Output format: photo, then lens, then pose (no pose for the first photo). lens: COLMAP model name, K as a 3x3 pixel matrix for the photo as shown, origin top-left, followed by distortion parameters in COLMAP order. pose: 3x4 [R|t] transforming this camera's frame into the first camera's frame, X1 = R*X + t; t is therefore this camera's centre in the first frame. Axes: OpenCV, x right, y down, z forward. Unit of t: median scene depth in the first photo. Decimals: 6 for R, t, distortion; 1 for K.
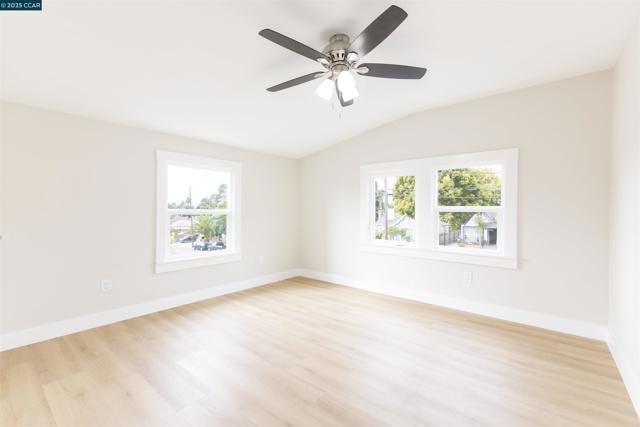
lens RADIAL K [[276.7, 0, 318.4], [0, 276.7, 212.3], [0, 0, 1]] dist [0.000793, -0.000128]
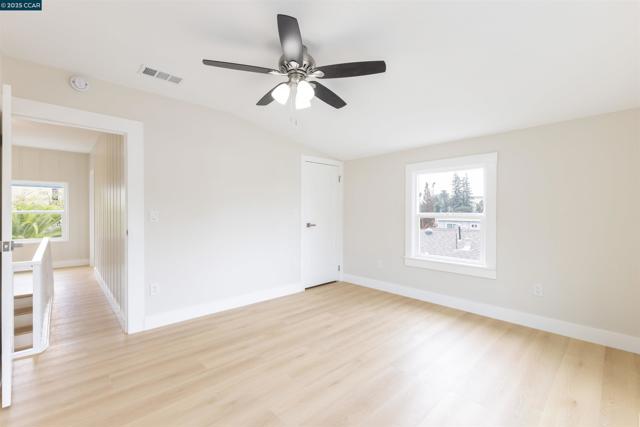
lens RADIAL K [[276.7, 0, 318.4], [0, 276.7, 212.3], [0, 0, 1]] dist [0.000793, -0.000128]
pose [[-0.132159, -0.006305, -0.991208, 0.688748], [-0.005720, 0.999968, -0.005598, -0.006036], [0.991212, 0.004930, -0.132191, 0.772454]]
